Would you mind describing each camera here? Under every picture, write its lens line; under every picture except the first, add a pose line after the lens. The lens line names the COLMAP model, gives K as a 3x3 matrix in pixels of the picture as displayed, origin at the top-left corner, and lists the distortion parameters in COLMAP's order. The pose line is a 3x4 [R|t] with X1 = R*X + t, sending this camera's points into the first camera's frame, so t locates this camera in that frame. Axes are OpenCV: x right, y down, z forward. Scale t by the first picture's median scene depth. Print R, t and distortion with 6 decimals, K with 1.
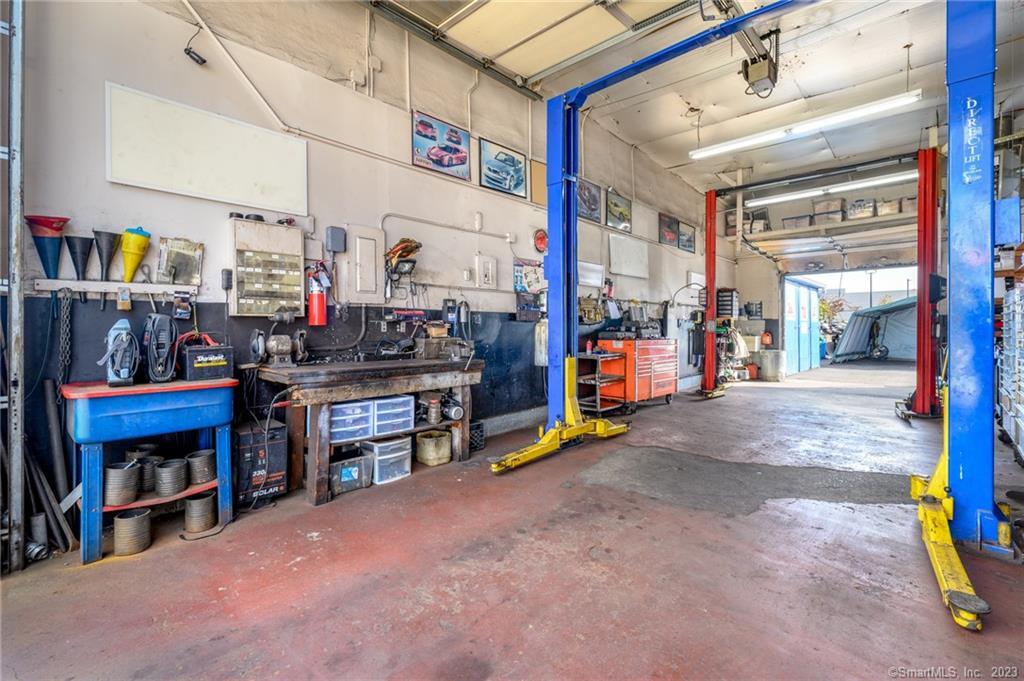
lens RADIAL K [[470.0, 0, 509.6], [0, 470.0, 330.6], [0, 0, 1]] dist [0.003533, 0.000139]
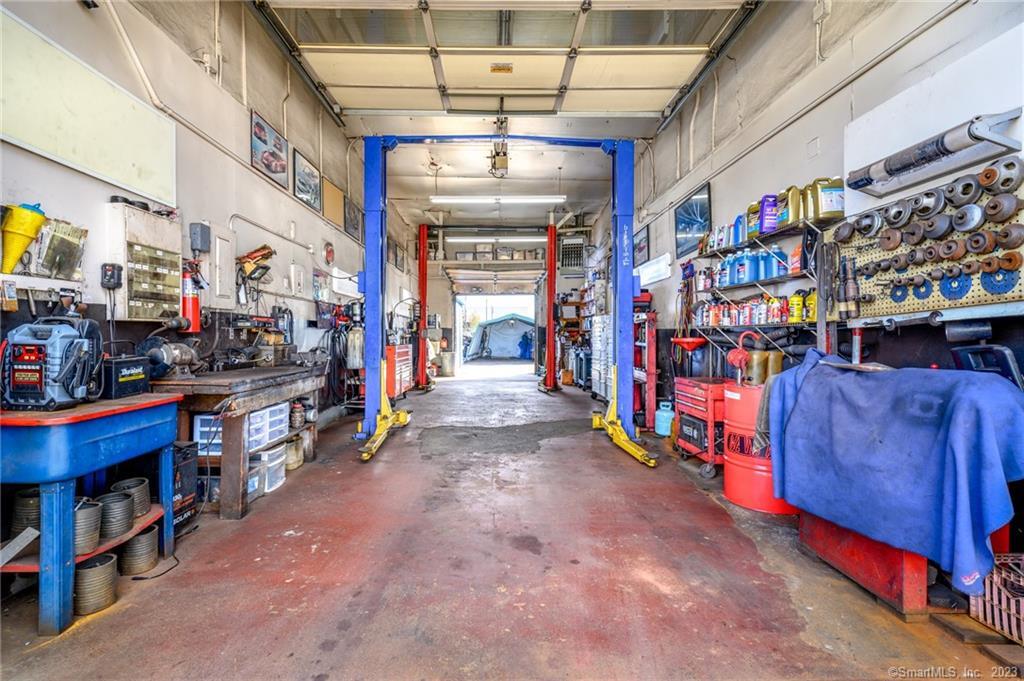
lens RADIAL K [[461.6, 0, 512.5], [0, 461.6, 336.1], [0, 0, 1]] dist [-0.000815, -0.000163]
pose [[0.707464, 0.000465, 0.706749, -0.482536], [0.001071, 0.999998, -0.001730, -0.001205], [-0.706749, 0.001981, 0.707462, -0.047362]]
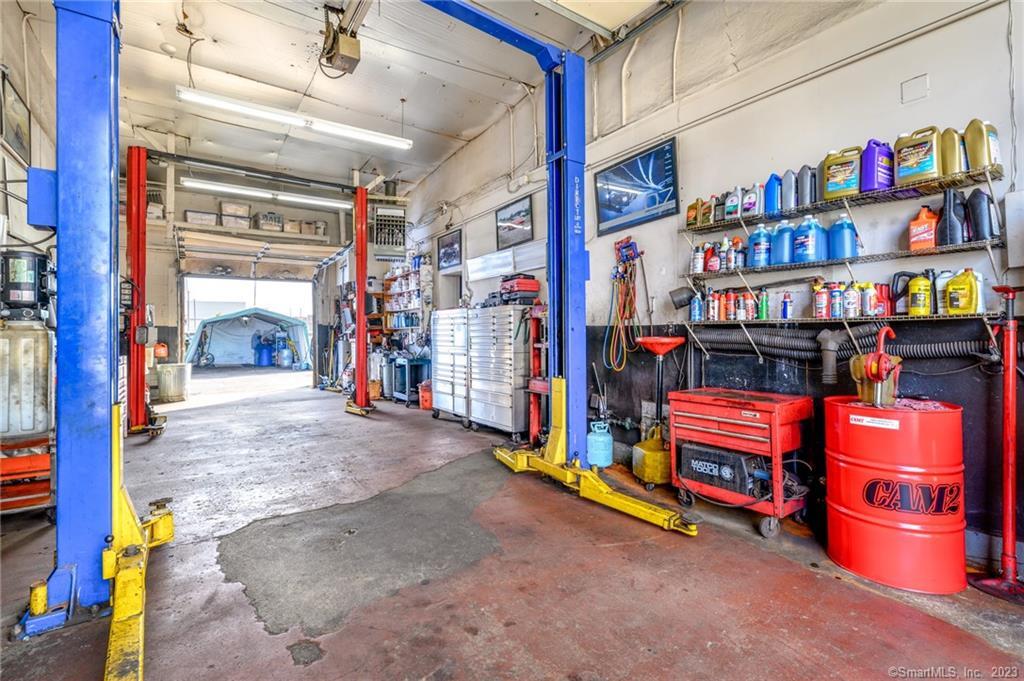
lens RADIAL K [[455.6, 0, 517.7], [0, 455.6, 330.4], [0, 0, 1]] dist [-0.000355, -0.000412]
pose [[0.197843, 0.005502, 0.980218, -0.248718], [0.013030, 0.999881, -0.008242, -0.007358], [-0.980147, 0.014403, 0.197747, 0.545936]]
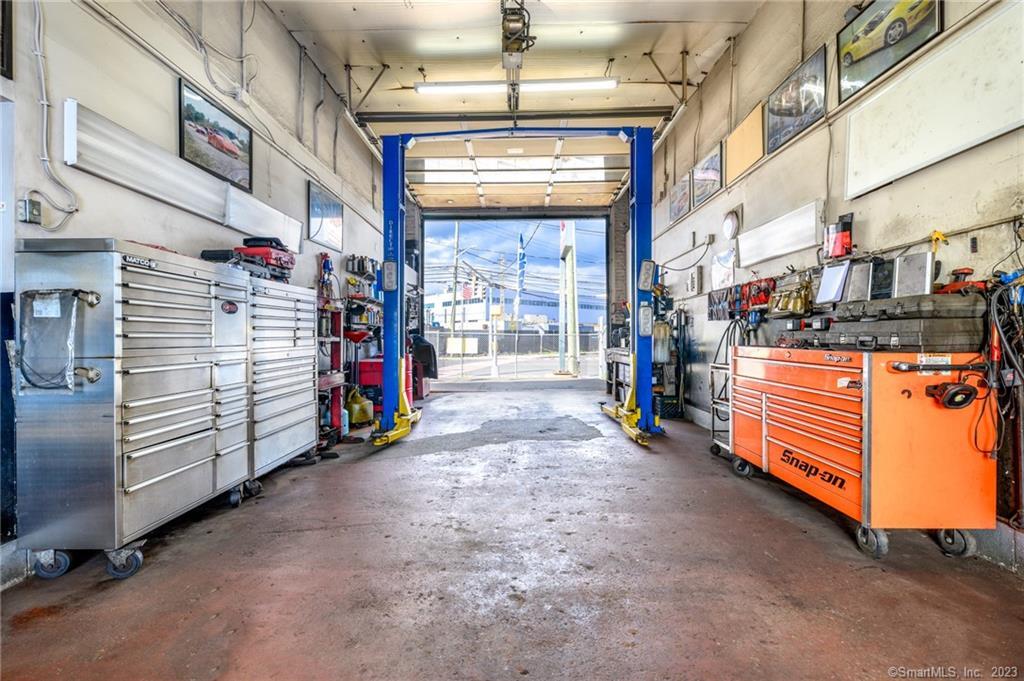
lens RADIAL K [[451.6, 0, 510.2], [0, 451.6, 338.5], [0, 0, 1]] dist [0.001038, -0.000499]
pose [[-0.744899, 0.006155, -0.667148, 1.169211], [0.001805, 0.999972, 0.007211, 0.010822], [0.667174, 0.004167, -0.744890, 1.723177]]
